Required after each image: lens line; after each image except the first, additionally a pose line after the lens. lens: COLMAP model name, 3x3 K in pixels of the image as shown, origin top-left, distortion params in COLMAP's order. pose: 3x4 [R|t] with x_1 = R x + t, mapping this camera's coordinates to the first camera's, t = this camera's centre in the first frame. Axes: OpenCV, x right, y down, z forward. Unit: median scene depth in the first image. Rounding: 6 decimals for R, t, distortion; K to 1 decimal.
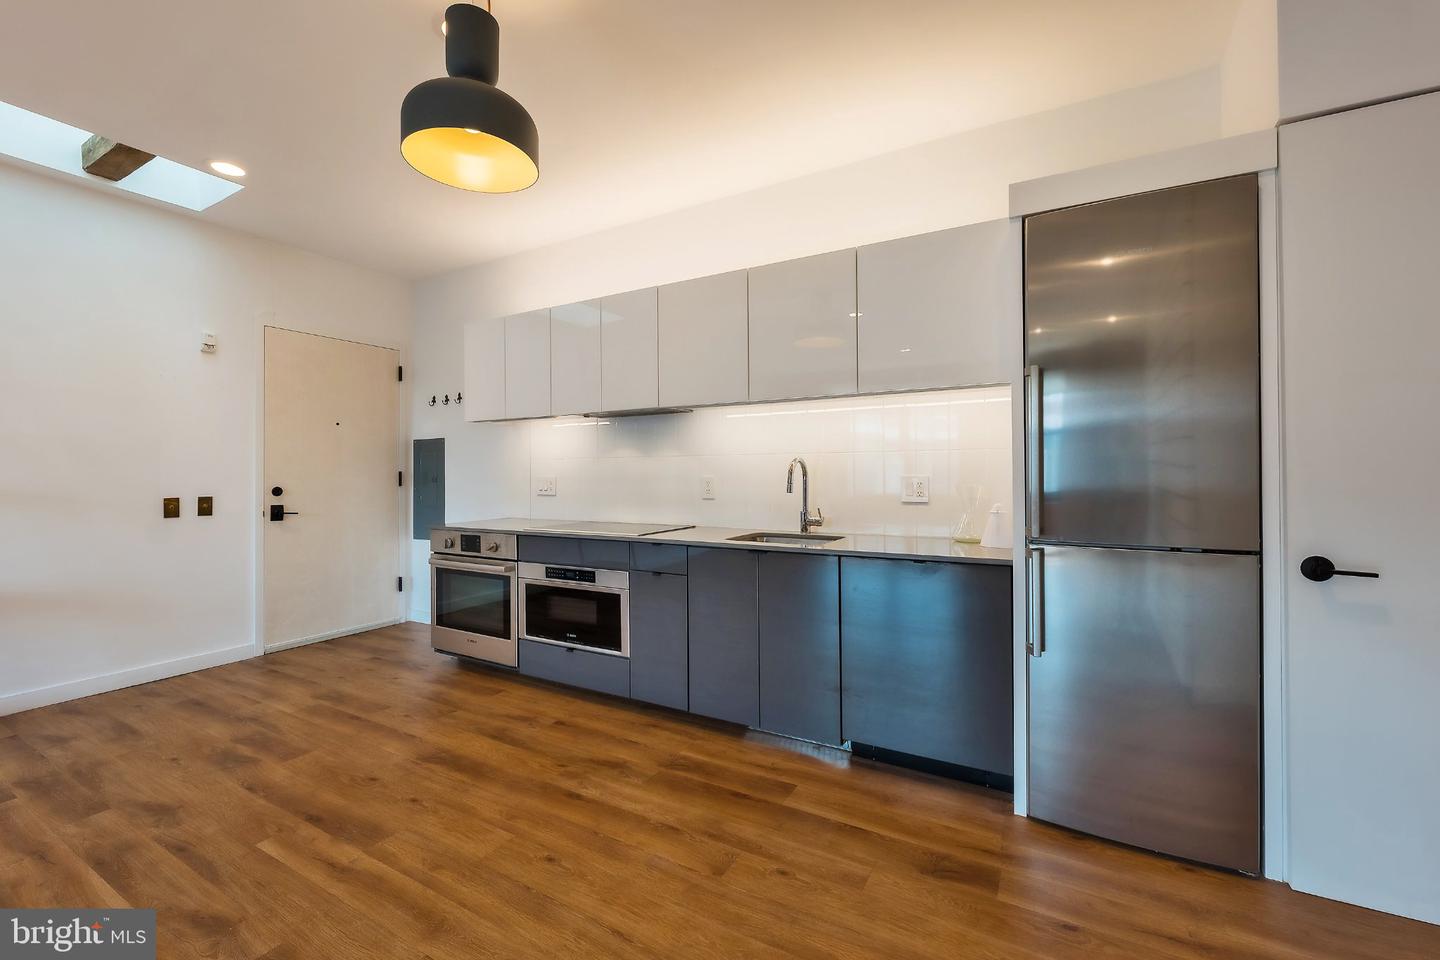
lens RADIAL K [[601.3, 0, 720.5], [0, 601.3, 468.9], [0, 0, 1]] dist [-0.001628, 0.000112]
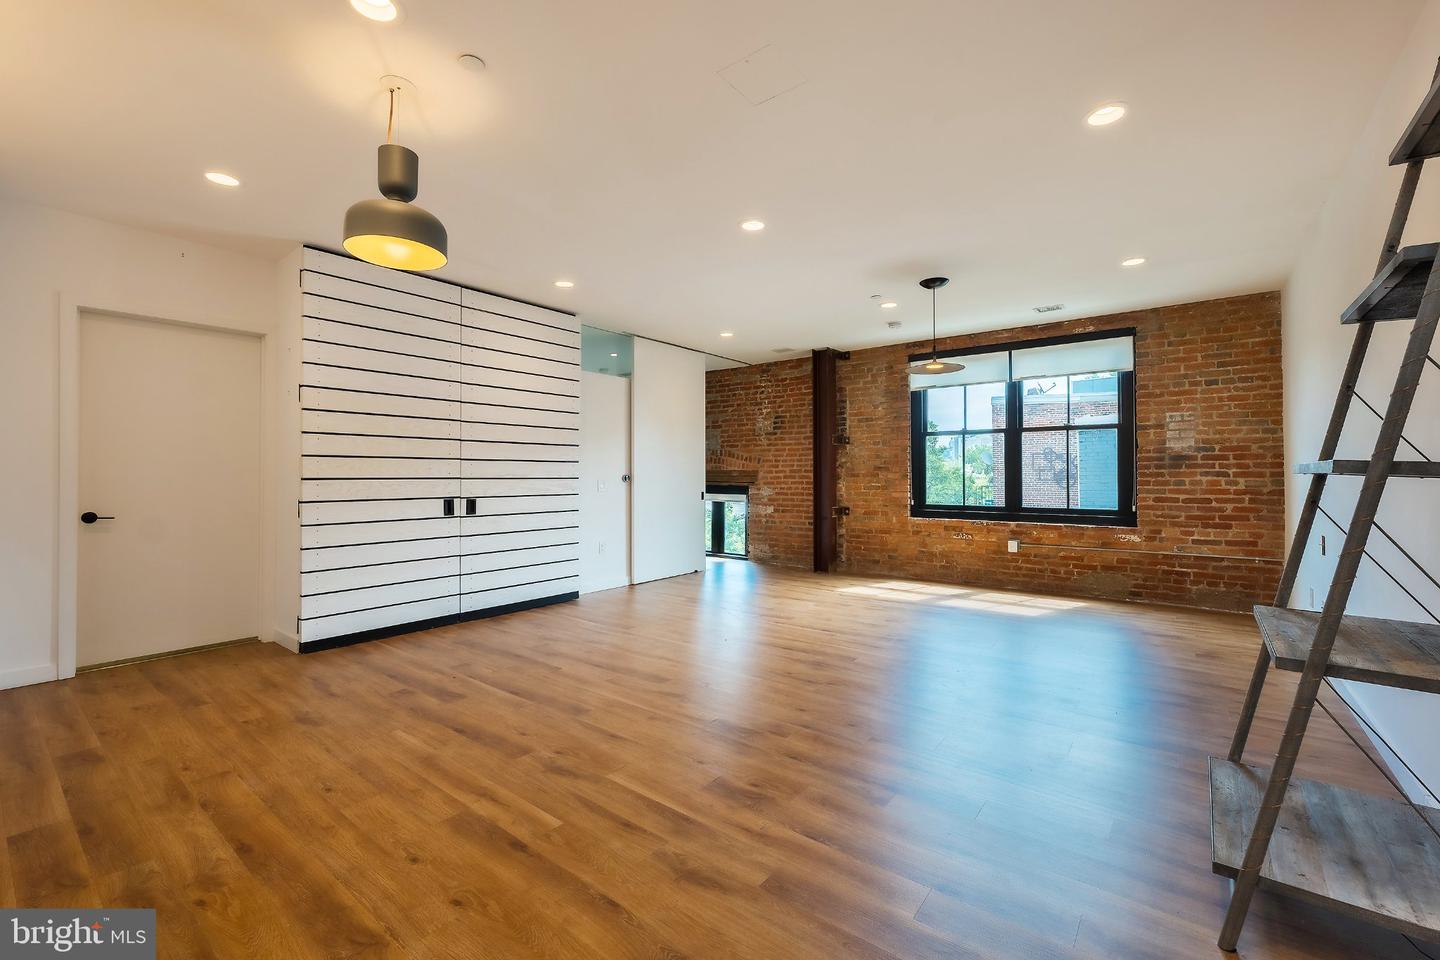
lens RADIAL K [[598.3, 0, 716.1], [0, 598.3, 469.2], [0, 0, 1]] dist [-0.002980, -0.000081]
pose [[-0.989623, 0.008383, 0.143446, -0.940854], [0.005608, 0.999789, -0.019740, 0.014571], [-0.143582, -0.018730, -0.989461, 1.585973]]
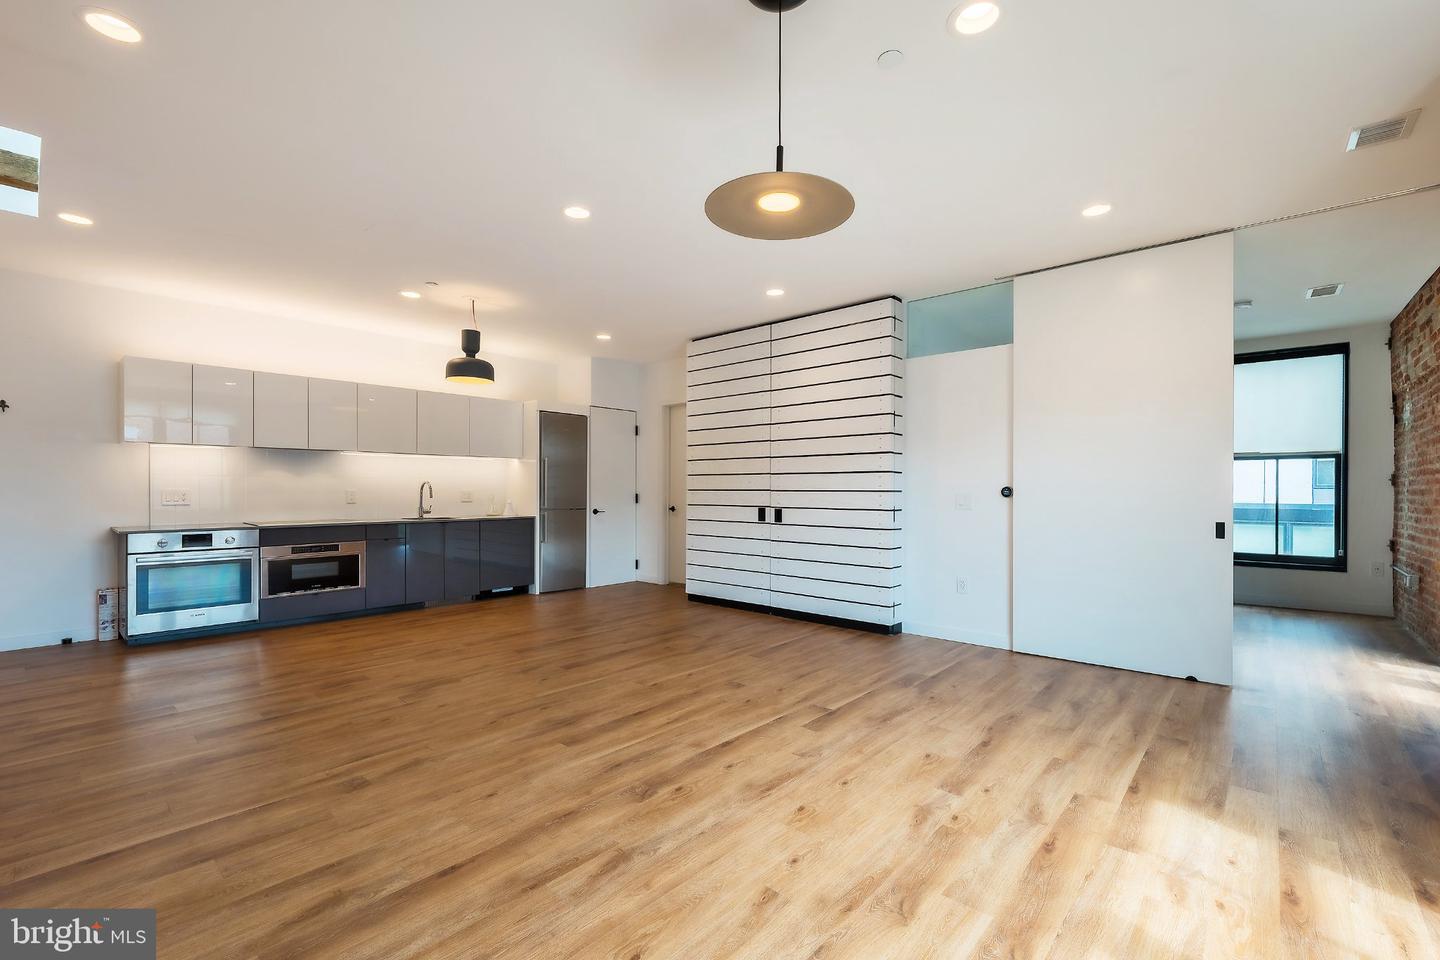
lens RADIAL K [[613.3, 0, 734.9], [0, 613.3, 489.9], [0, 0, 1]] dist [0.000251, 0.000126]
pose [[0.188277, 0.005971, 0.982098, -2.146641], [-0.011498, 0.999926, -0.003875, 0.010557], [-0.982049, -0.010563, 0.188331, -0.558882]]
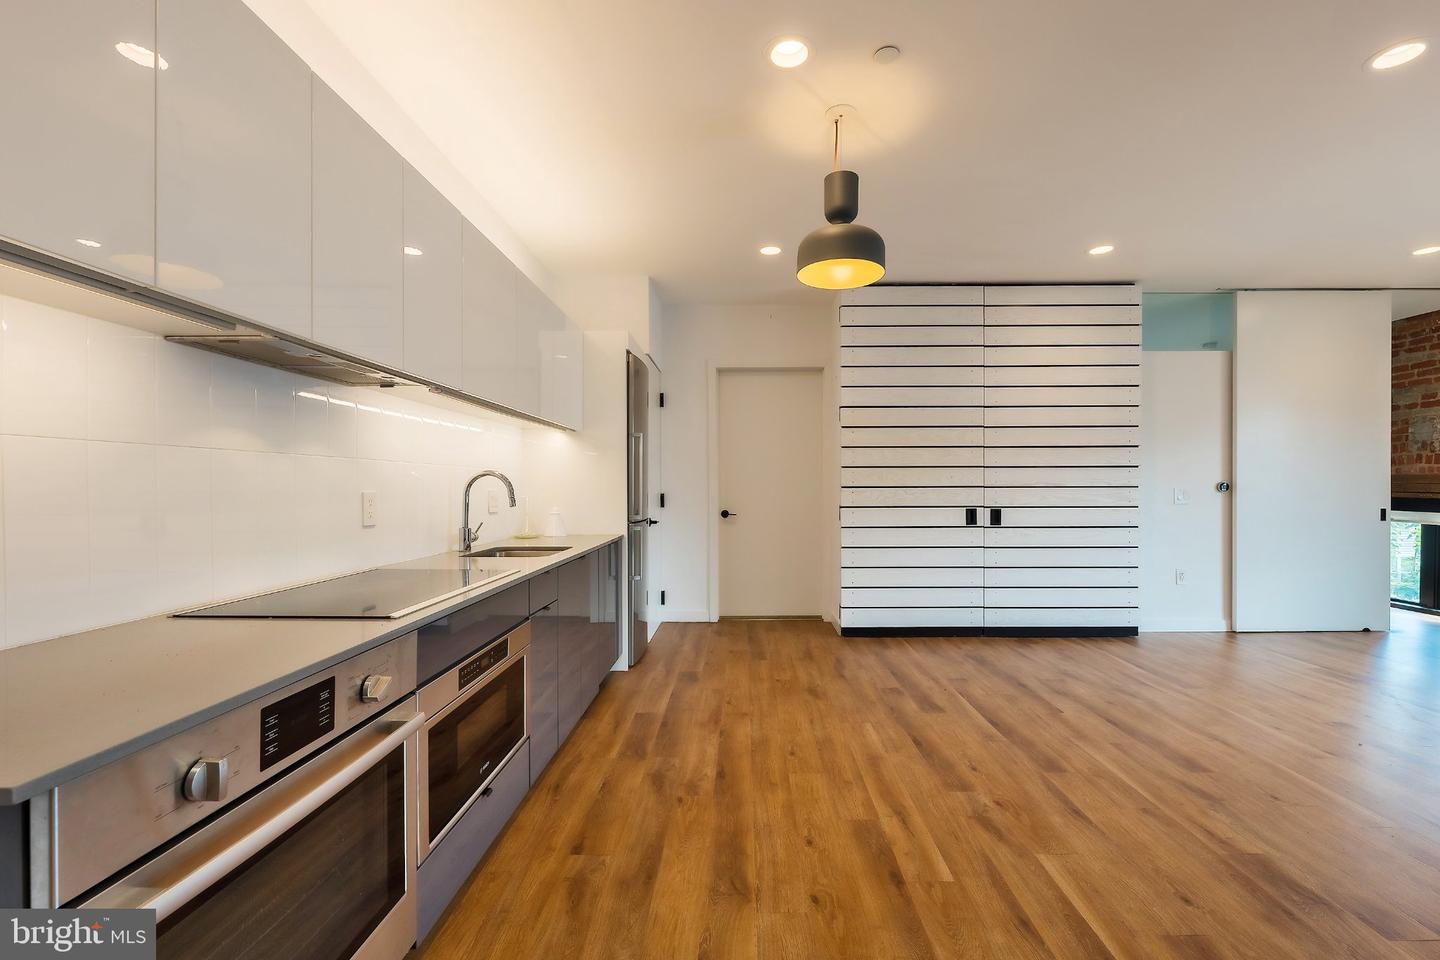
lens RADIAL K [[614.6, 0, 745.1], [0, 614.6, 490.5], [0, 0, 1]] dist [-0.000644, -0.000141]
pose [[-0.500810, 0.000795, 0.865557, -1.125947], [-0.001186, 0.999998, -0.001604, 0.017078], [-0.865557, -0.001830, -0.500808, 1.377955]]
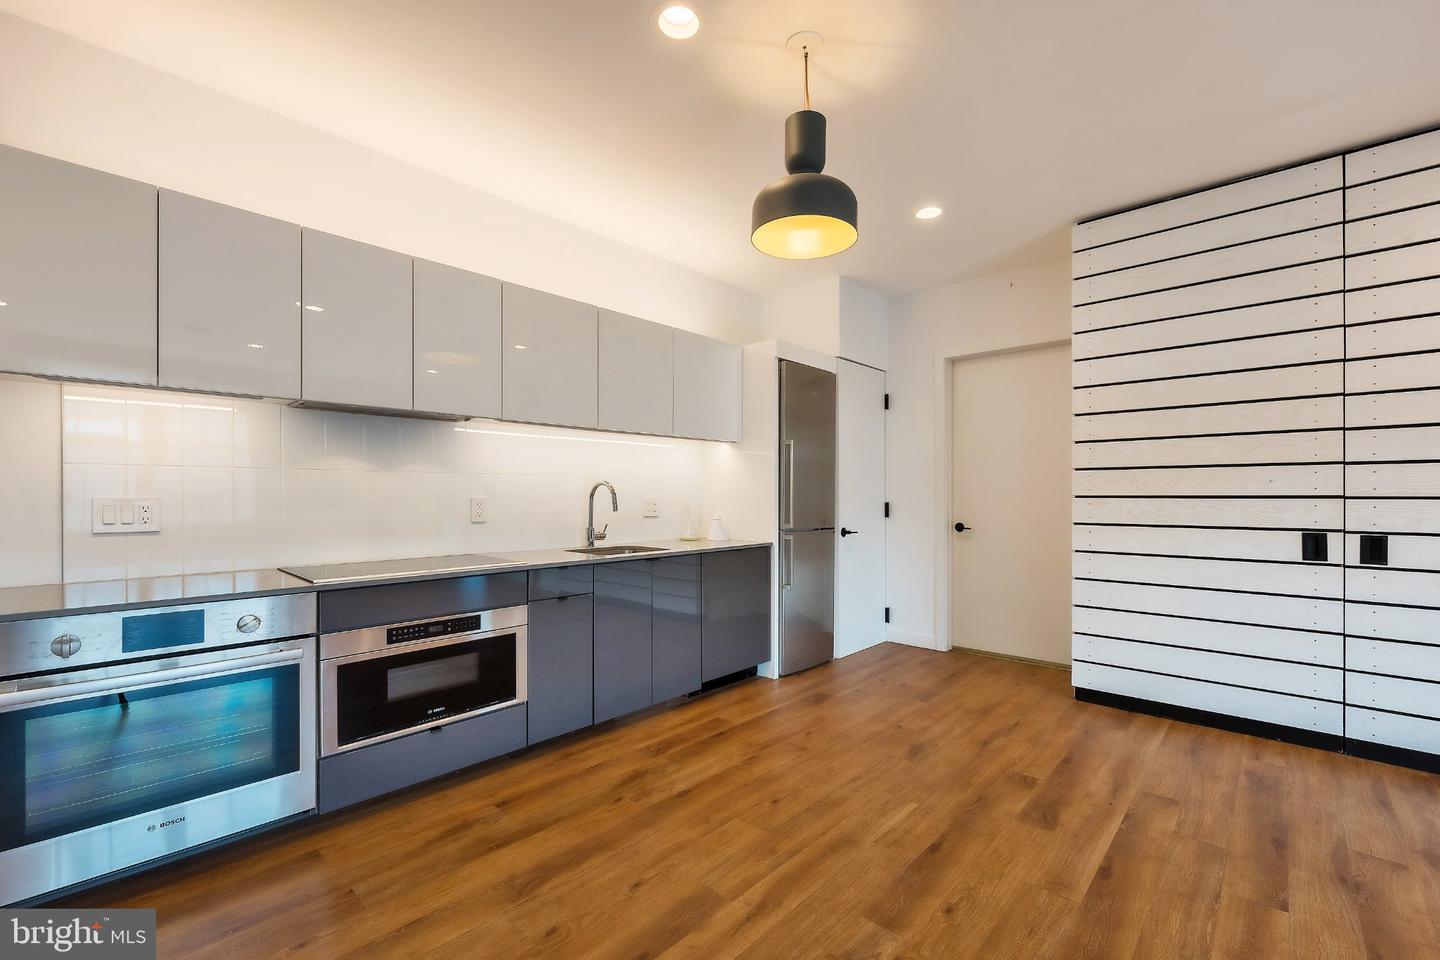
lens RADIAL K [[609.4, 0, 732.6], [0, 609.4, 495.7], [0, 0, 1]] dist [-0.001690, -0.000044]
pose [[0.211120, 0.005370, 0.977445, -1.160382], [-0.009650, 0.999948, -0.003409, 0.013701], [-0.977412, -0.008712, 0.211161, 0.619043]]
